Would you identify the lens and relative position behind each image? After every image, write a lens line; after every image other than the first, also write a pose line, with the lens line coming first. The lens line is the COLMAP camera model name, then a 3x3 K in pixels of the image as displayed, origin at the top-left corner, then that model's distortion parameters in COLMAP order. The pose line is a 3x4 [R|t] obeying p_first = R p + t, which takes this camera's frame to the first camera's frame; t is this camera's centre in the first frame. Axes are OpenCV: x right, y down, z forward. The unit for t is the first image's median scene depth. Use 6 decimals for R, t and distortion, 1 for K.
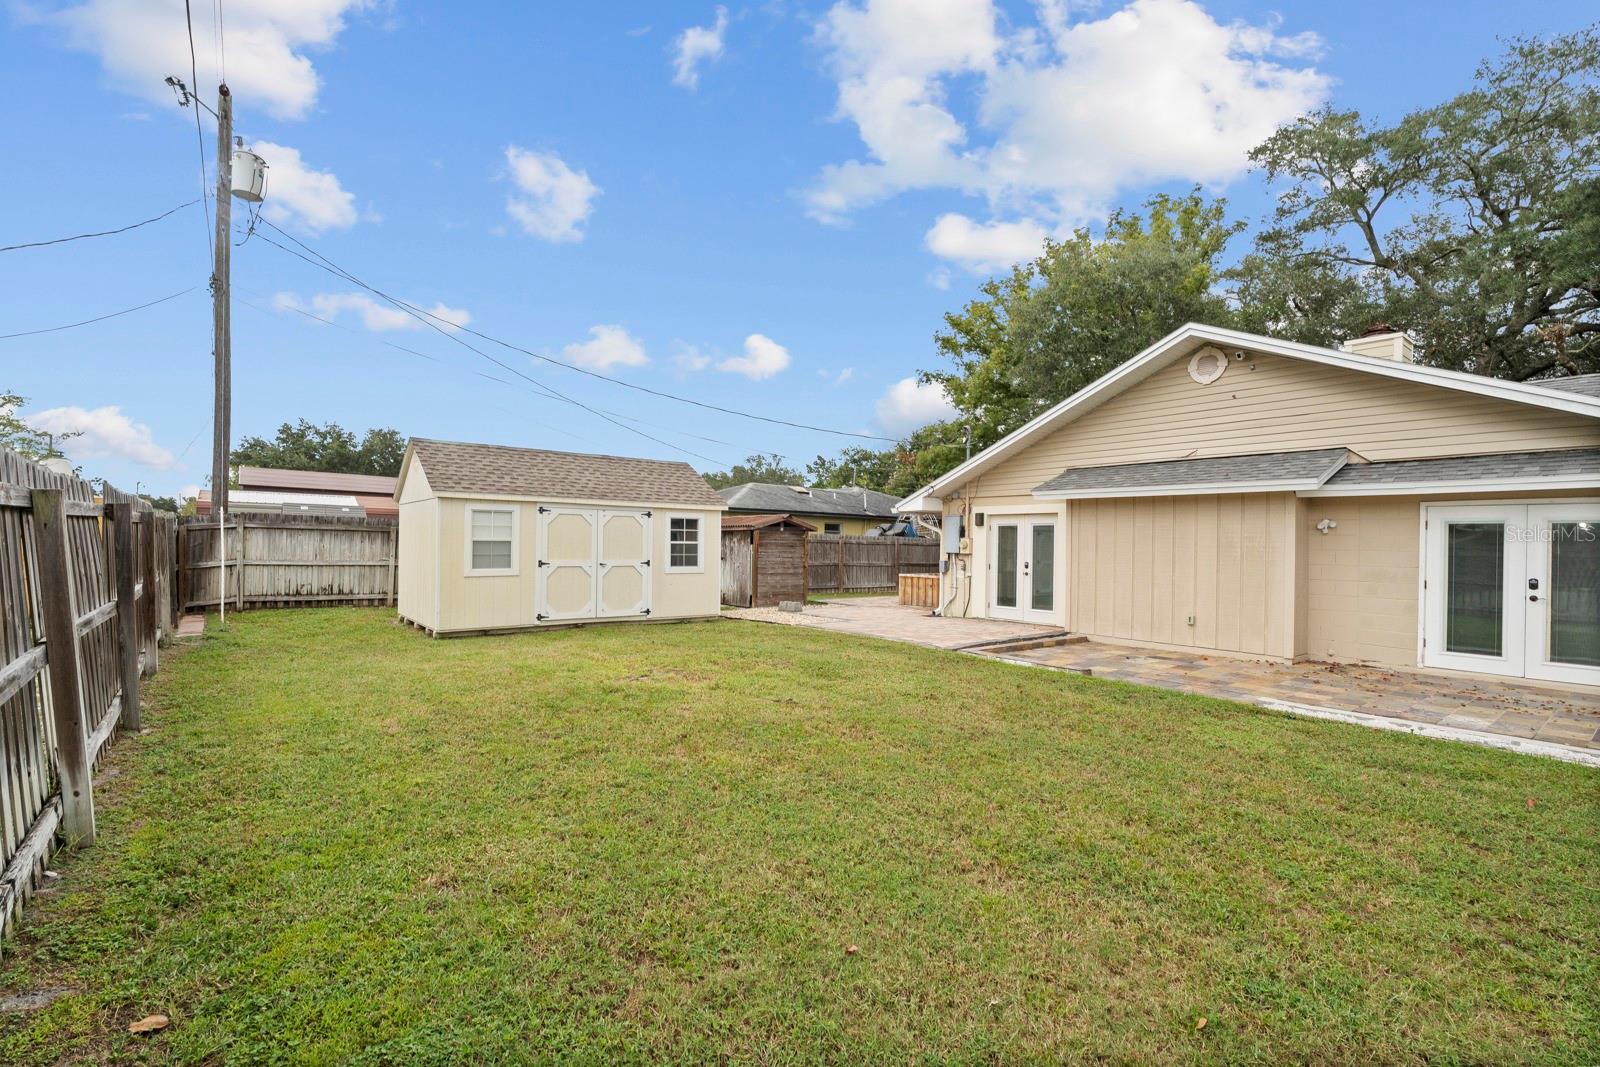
lens RADIAL K [[726.5, 0, 814.2], [0, 726.5, 537.5], [0, 0, 1]] dist [0.002226, -0.000072]
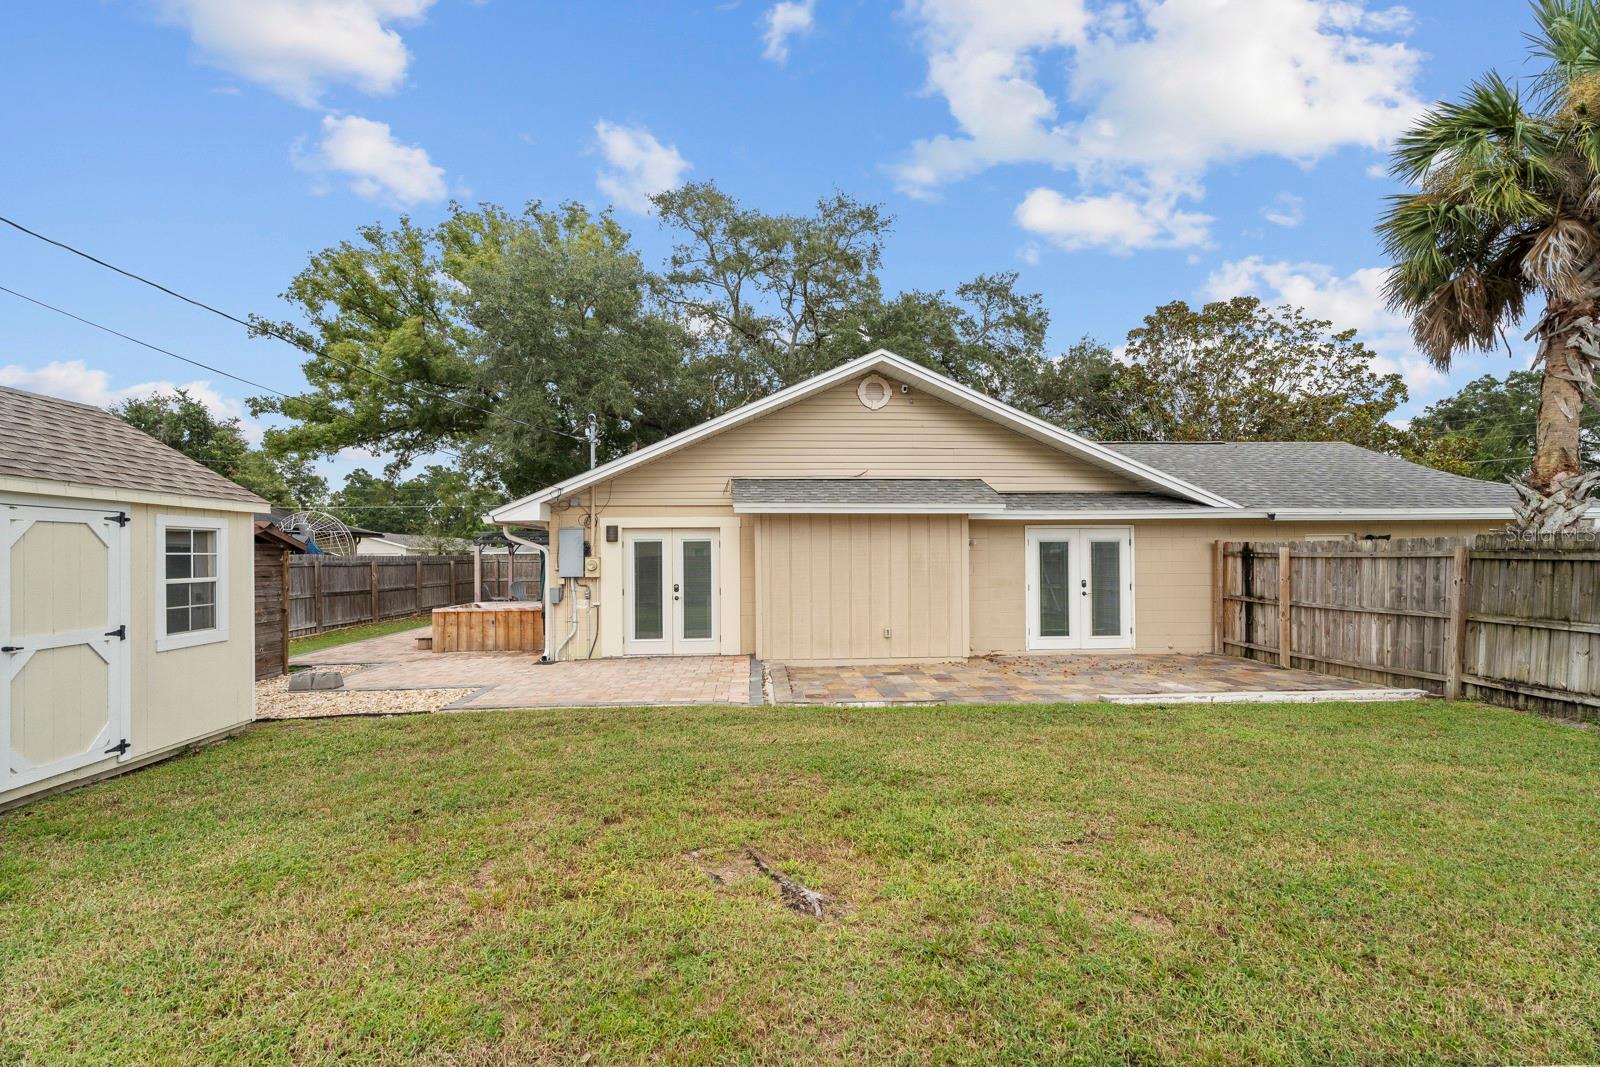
lens RADIAL K [[726.5, 0, 796.3], [0, 726.5, 547.5], [0, 0, 1]] dist [0.002226, -0.000072]
pose [[0.567723, -0.008645, 0.823174, -0.345921], [0.008185, 0.999955, 0.004857, -0.013349], [-0.823179, 0.003980, 0.567768, 0.420957]]
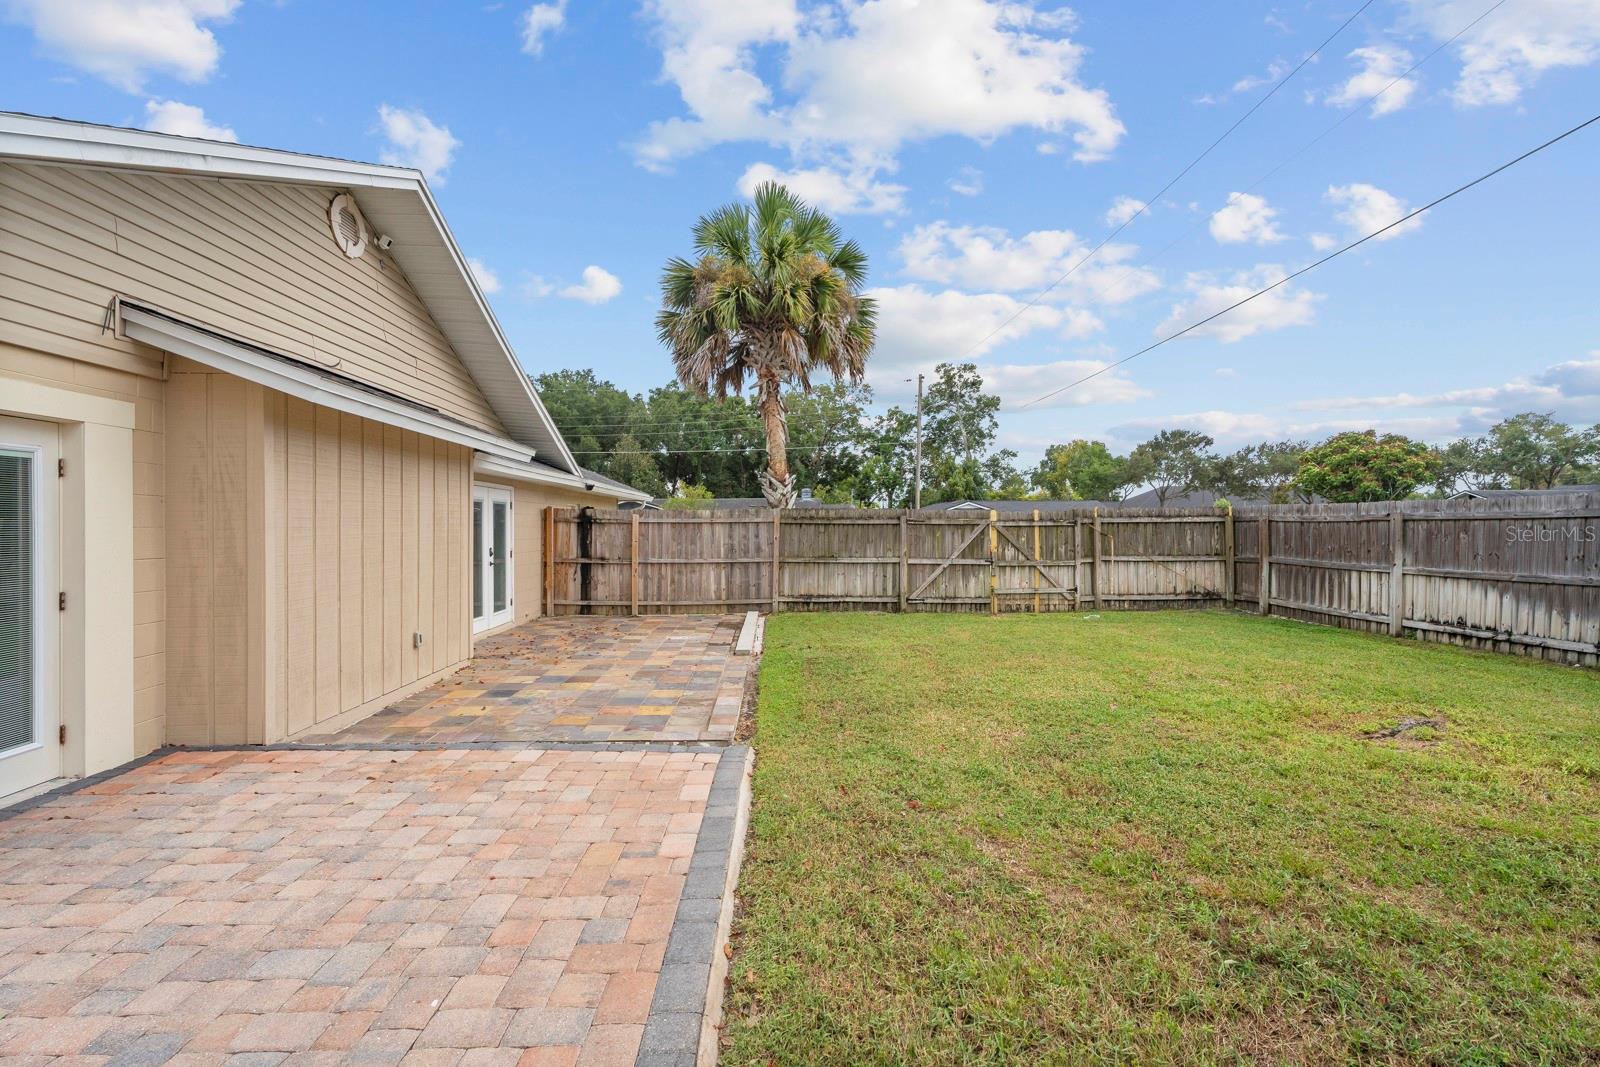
lens RADIAL K [[726.5, 0, 802.7], [0, 726.5, 529.0], [0, 0, 1]] dist [0.002226, -0.000072]
pose [[-0.802533, -0.013339, 0.596458, -0.115552], [-0.013409, 0.999901, 0.004320, 0.007704], [-0.596456, -0.004531, -0.802633, 1.082160]]
